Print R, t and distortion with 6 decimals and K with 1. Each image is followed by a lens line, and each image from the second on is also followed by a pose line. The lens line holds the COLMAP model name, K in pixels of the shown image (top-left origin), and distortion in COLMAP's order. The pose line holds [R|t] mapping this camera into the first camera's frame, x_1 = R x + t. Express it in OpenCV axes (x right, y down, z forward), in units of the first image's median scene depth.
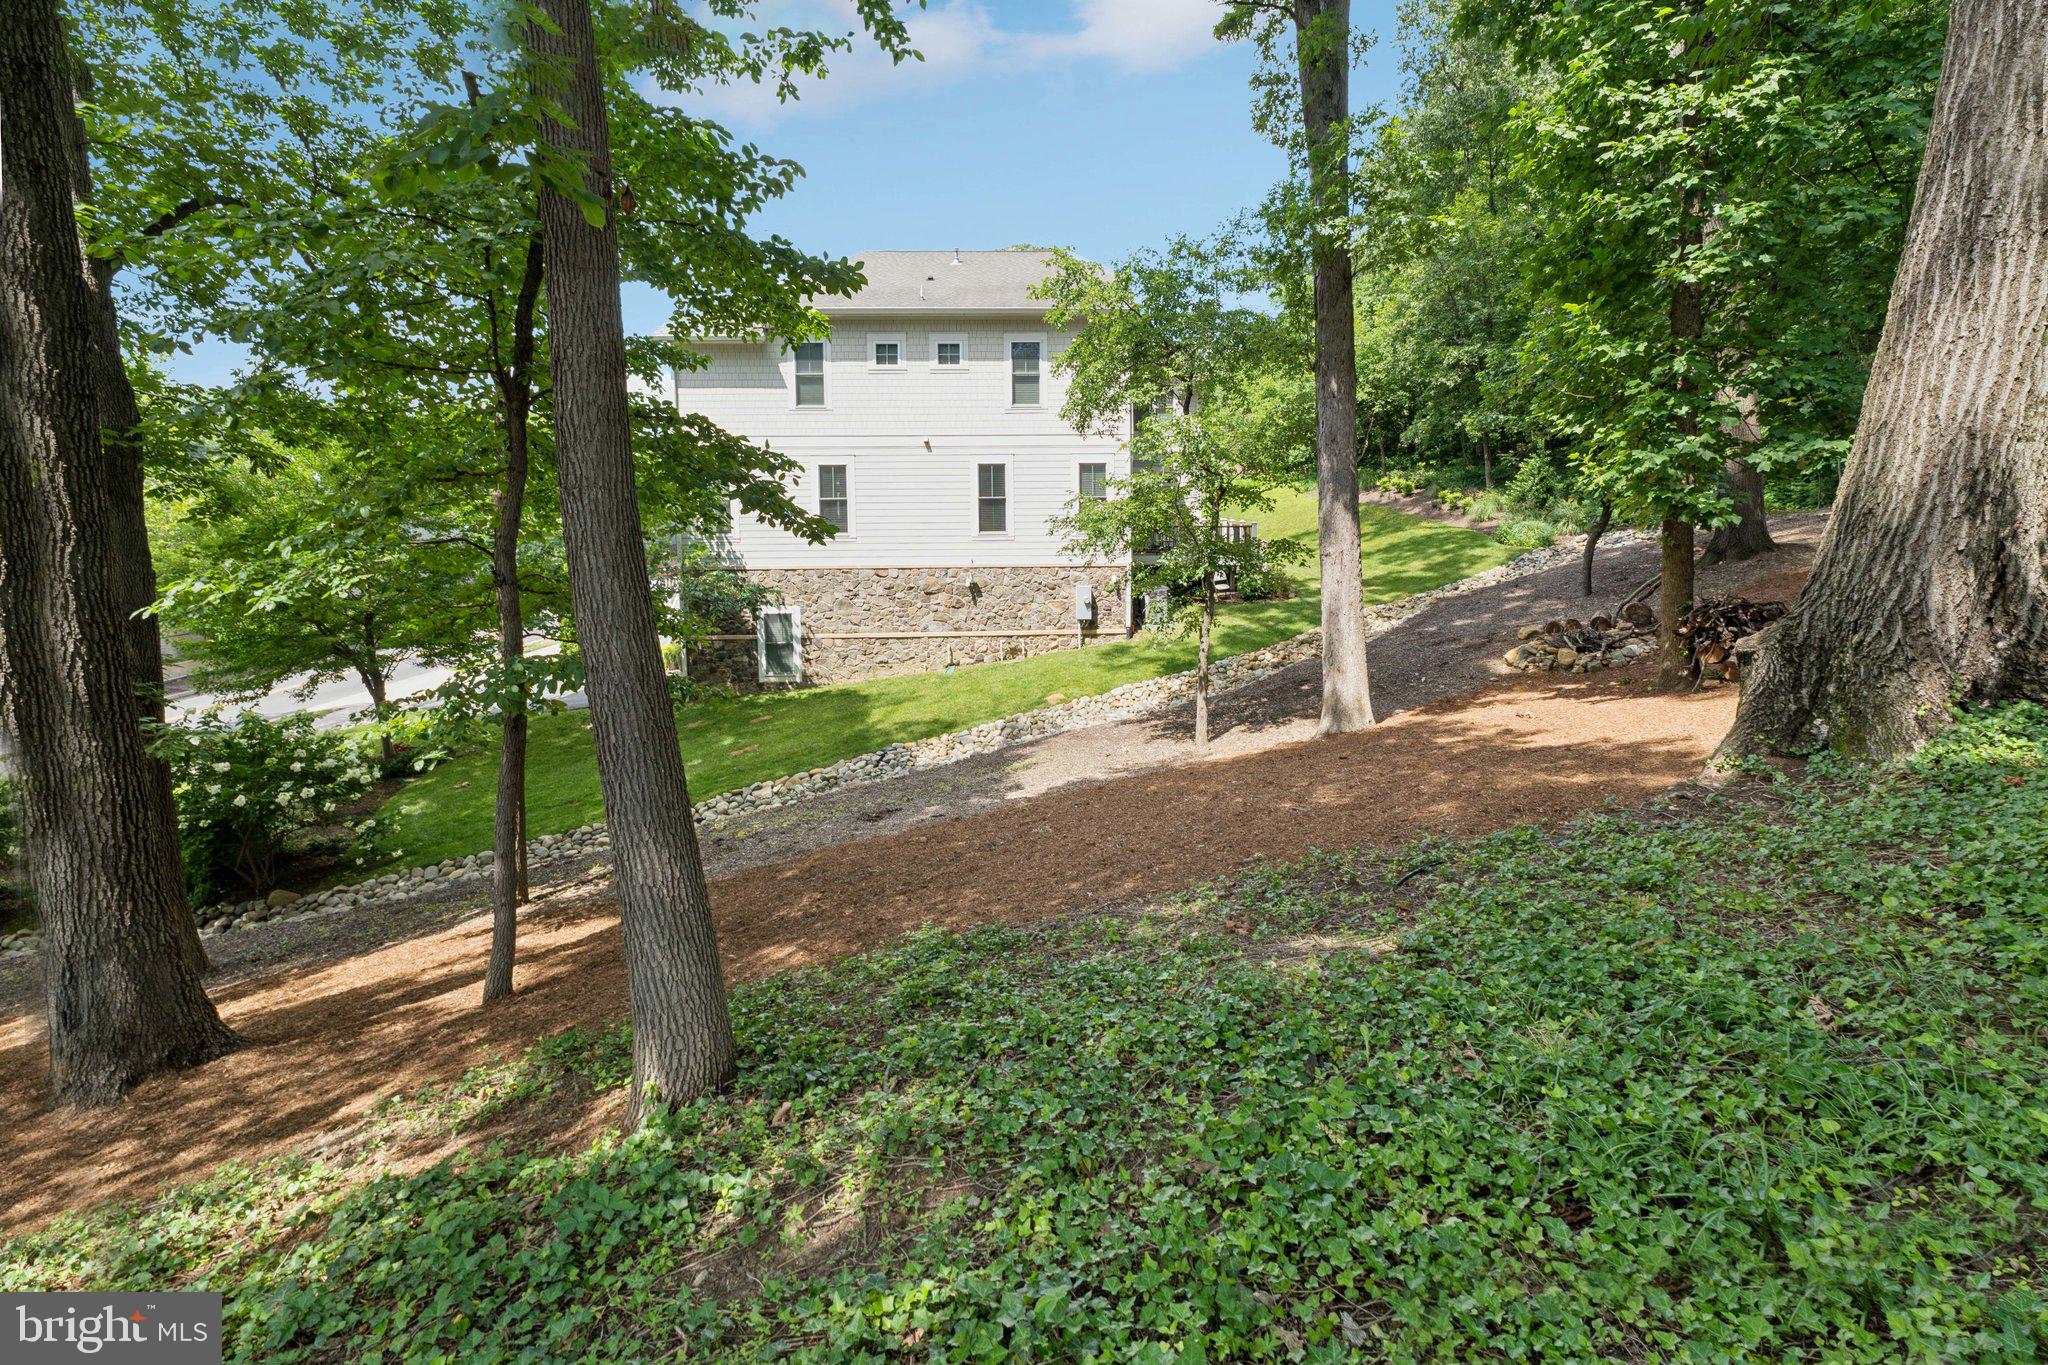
lens RADIAL K [[867.4, 0, 1028.3], [0, 867.4, 601.5], [0, 0, 1]] dist [0.001781, 0.000103]
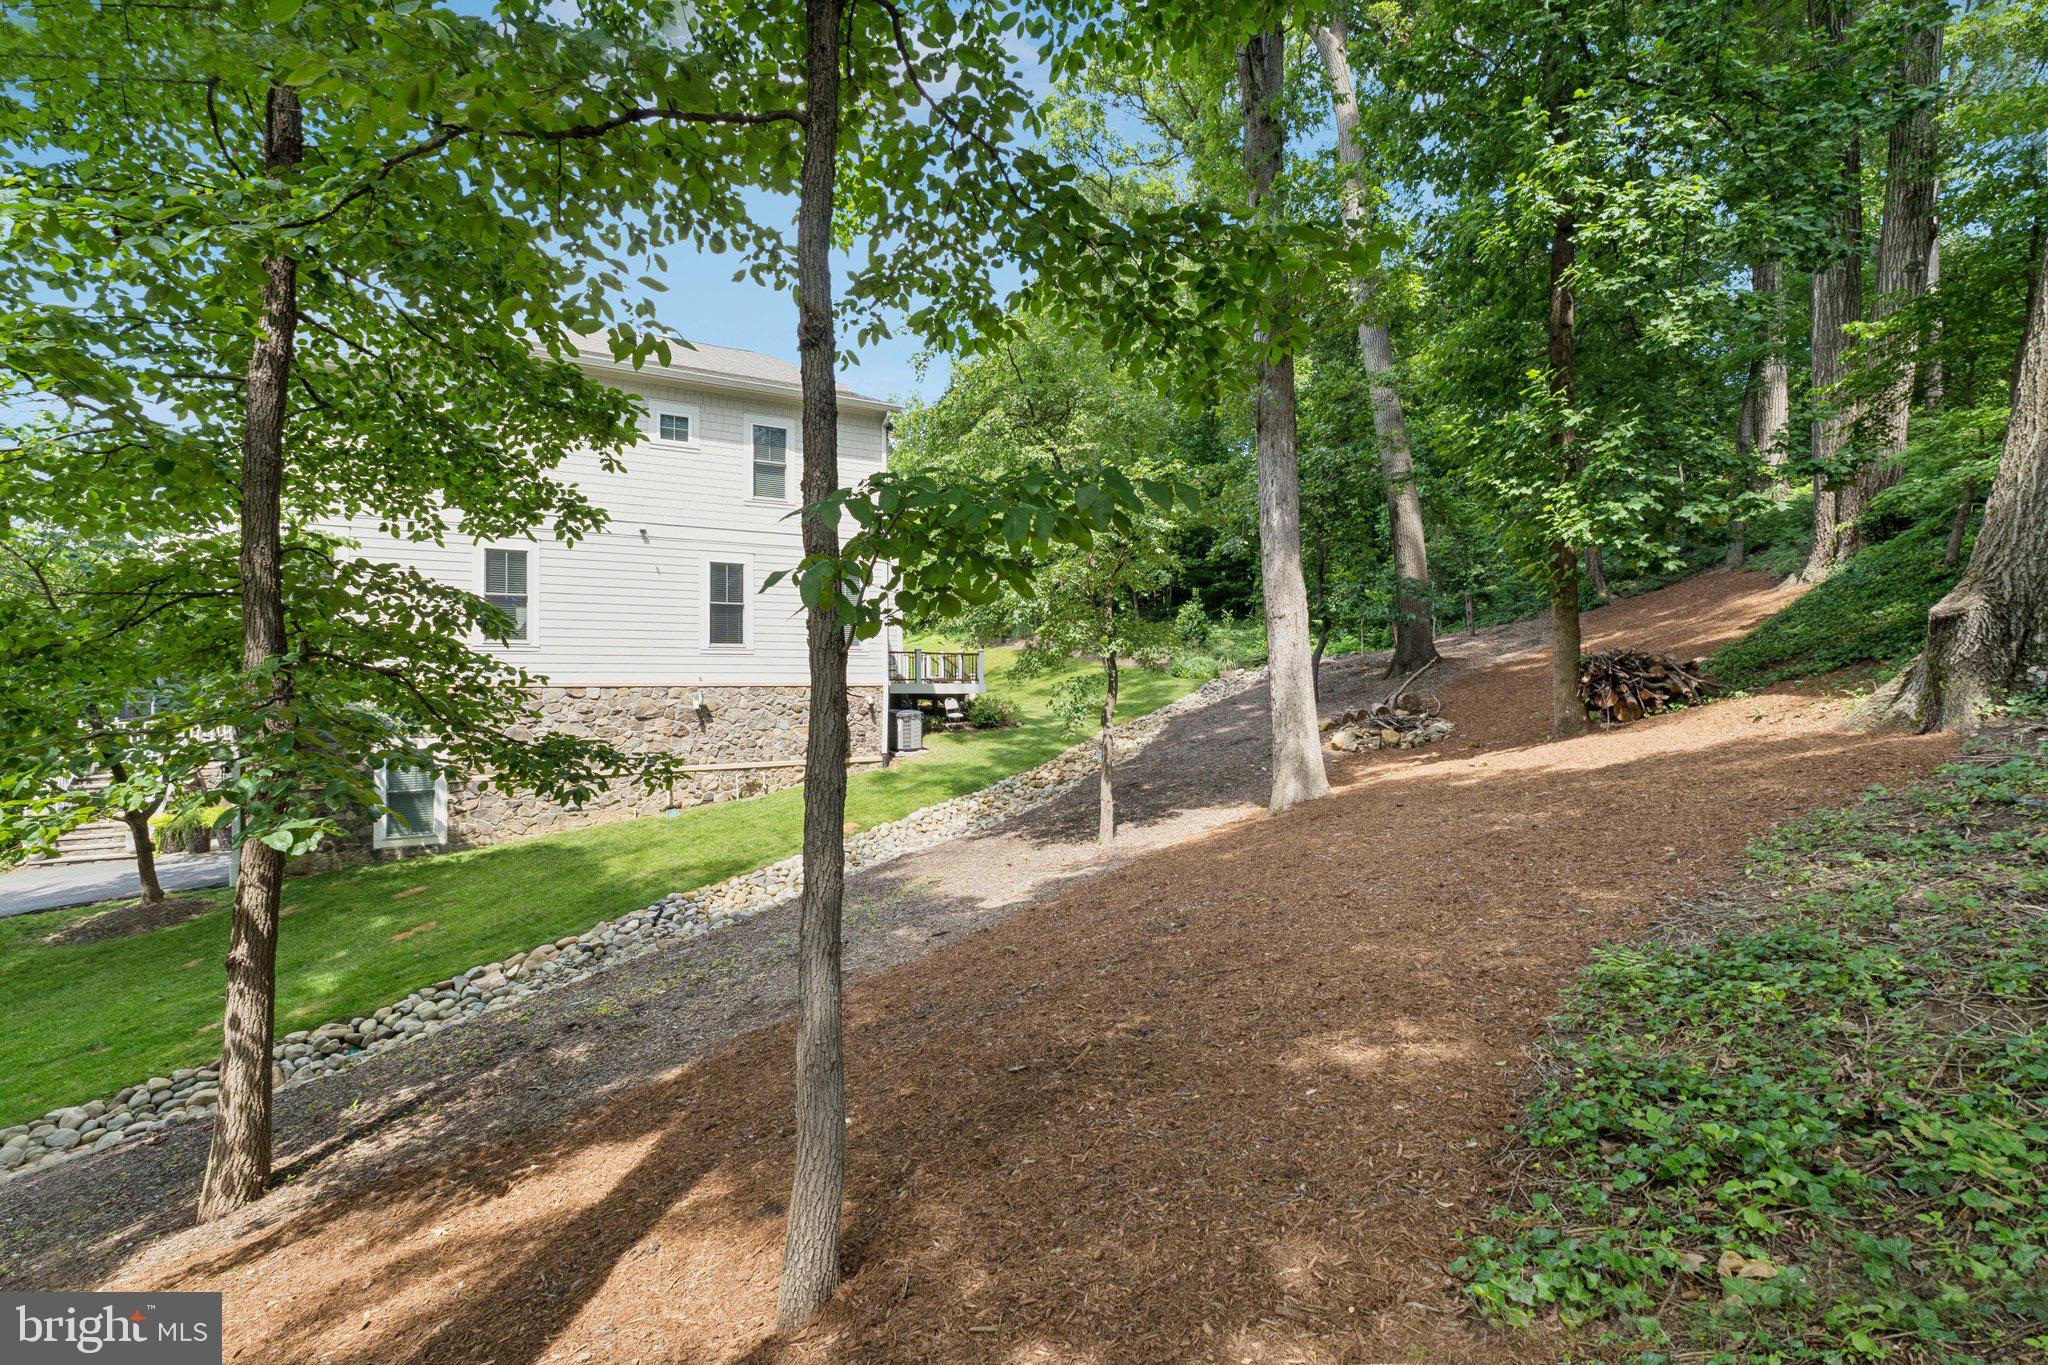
lens RADIAL K [[871.5, 0, 1030.2], [0, 871.5, 693.5], [0, 0, 1]] dist [0.005694, 0.000394]
pose [[0.893764, 0.002029, 0.448532, -0.166724], [0.037515, 0.996148, -0.079259, 0.047817], [-0.446965, 0.087666, 0.890245, 0.131844]]
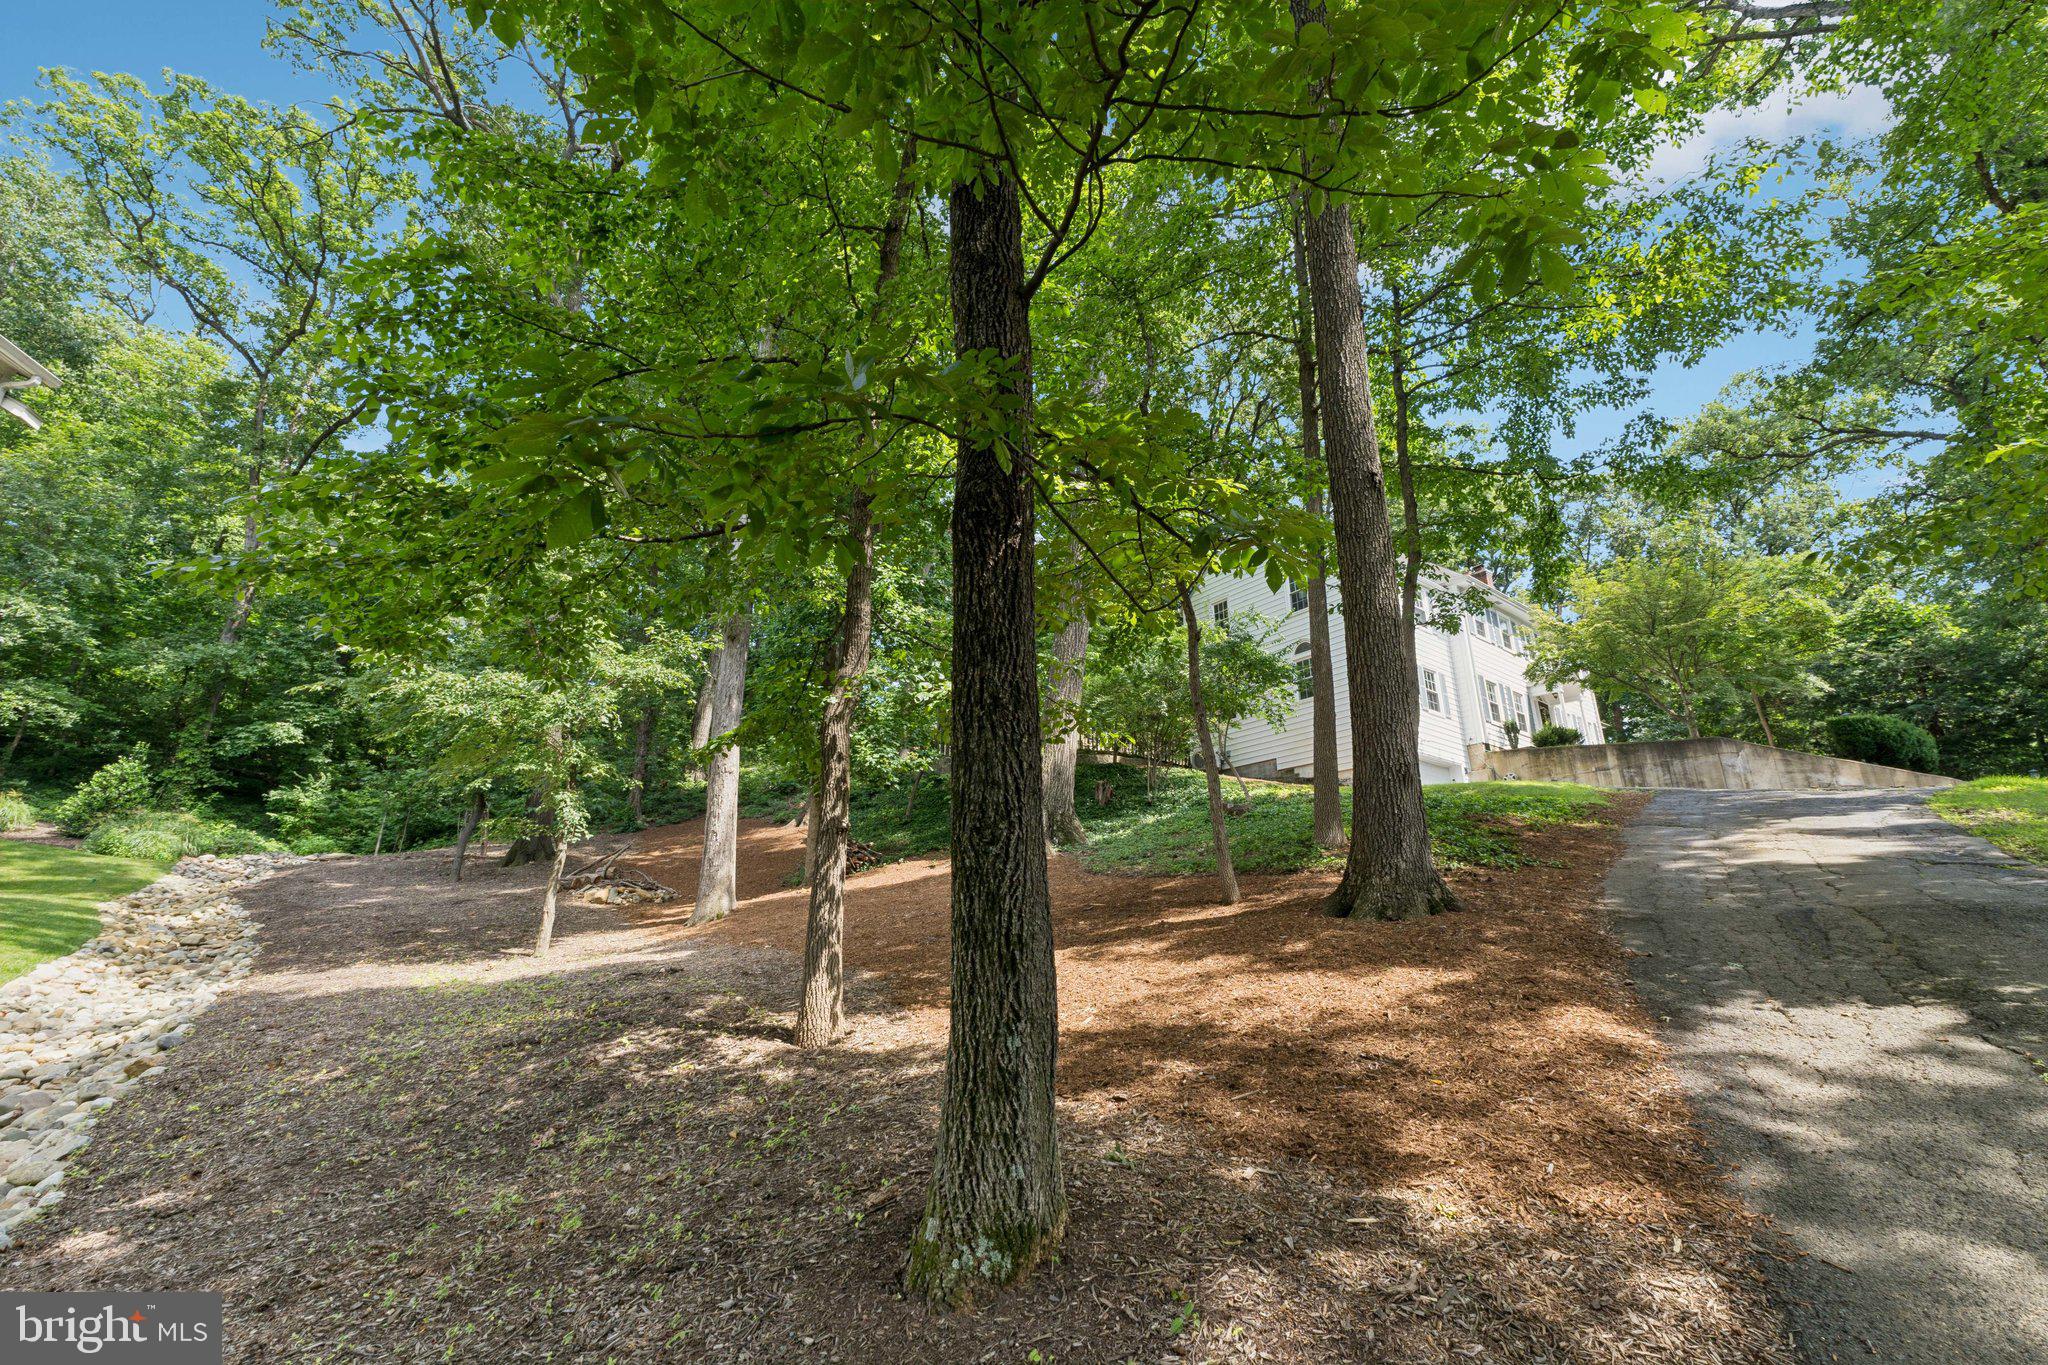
lens RADIAL K [[871.5, 0, 1030.2], [0, 871.5, 693.5], [0, 0, 1]] dist [0.005694, 0.000394]
pose [[-0.177990, 0.304971, 0.935581, -0.495723], [0.089642, 0.951835, -0.293215, 0.127751], [-0.979941, 0.031678, -0.196755, 0.390559]]
